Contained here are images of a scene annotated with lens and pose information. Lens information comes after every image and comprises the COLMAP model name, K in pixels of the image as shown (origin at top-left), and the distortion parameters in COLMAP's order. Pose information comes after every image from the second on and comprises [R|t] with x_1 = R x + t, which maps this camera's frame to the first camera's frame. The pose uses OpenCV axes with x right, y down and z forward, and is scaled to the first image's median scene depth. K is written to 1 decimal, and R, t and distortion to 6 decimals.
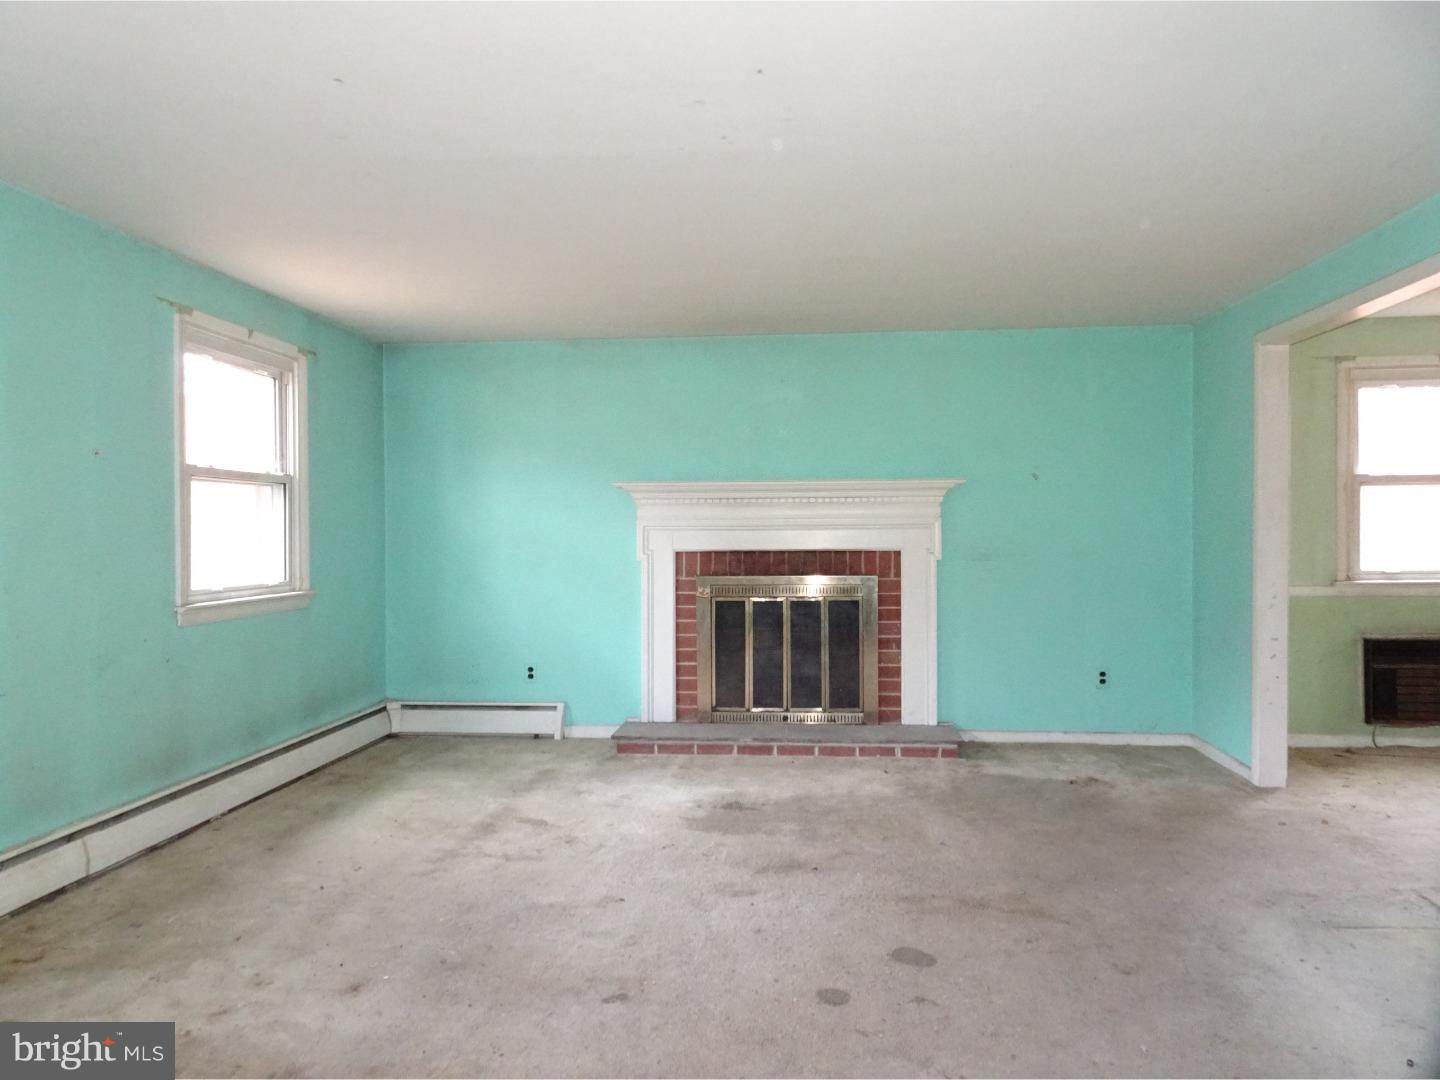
lens RADIAL K [[1017.3, 0, 720.0], [0, 1017.3, 540.0], [0, 0, 1]] dist [0.003585, 0.001959]
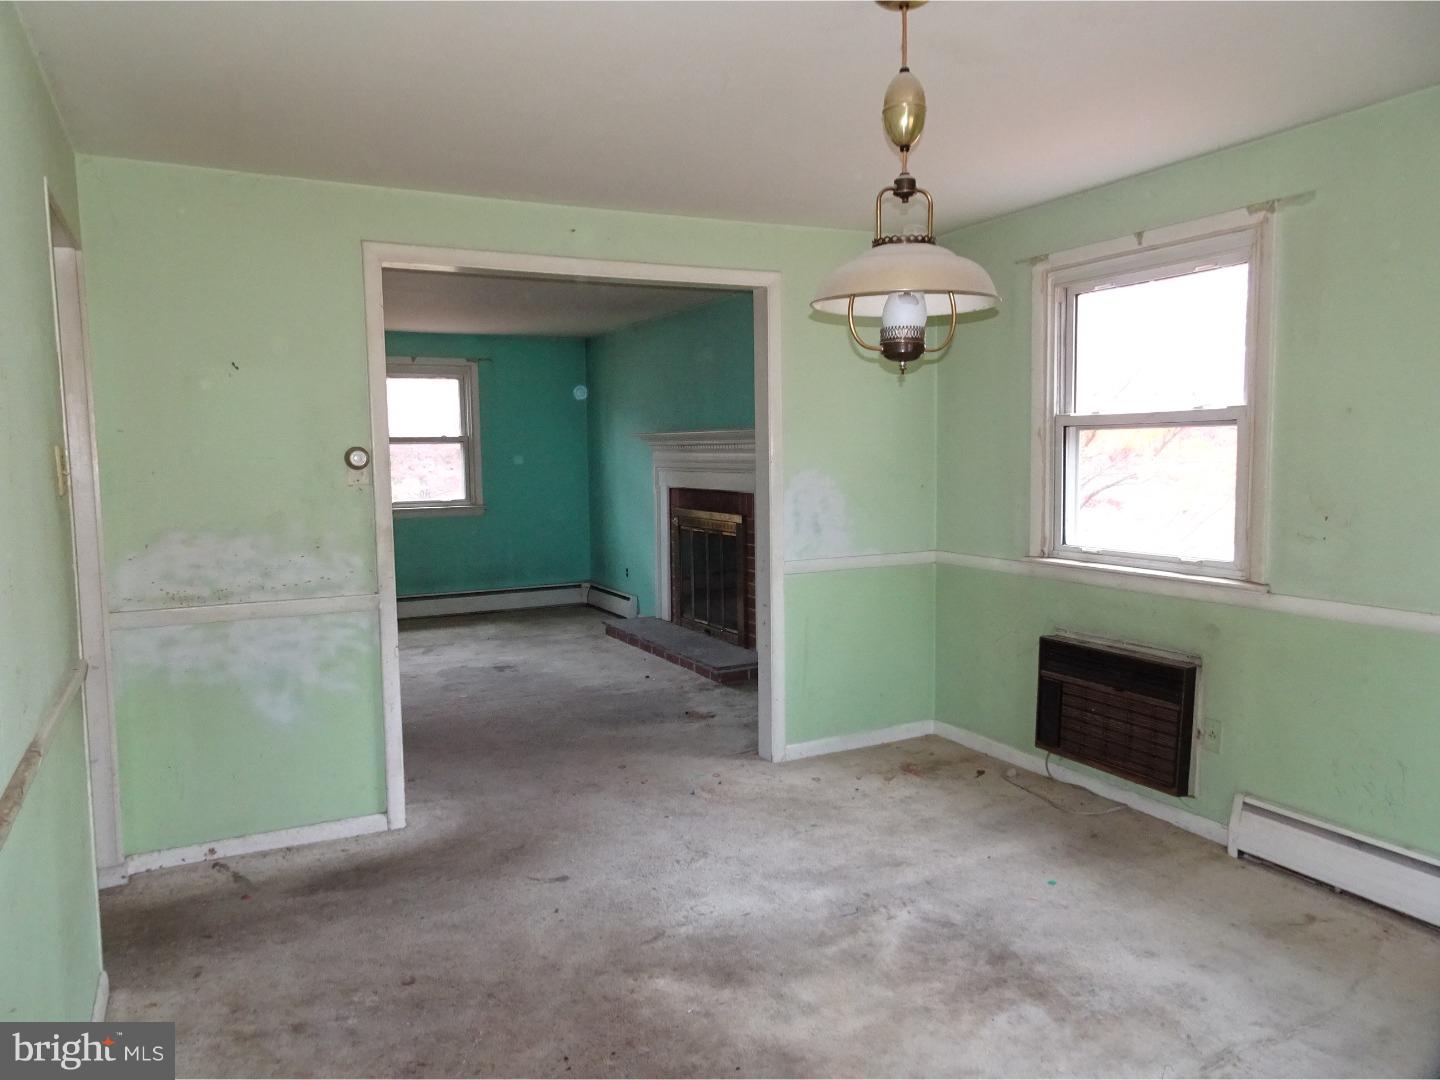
lens RADIAL K [[1017.3, 0, 720.0], [0, 1017.3, 540.0], [0, 0, 1]] dist [0.003585, 0.001959]
pose [[0.545136, 0.076498, -0.834850, 1.118675], [0.003912, 0.995585, 0.093781, -0.044726], [0.838339, -0.054389, 0.542430, 0.392494]]
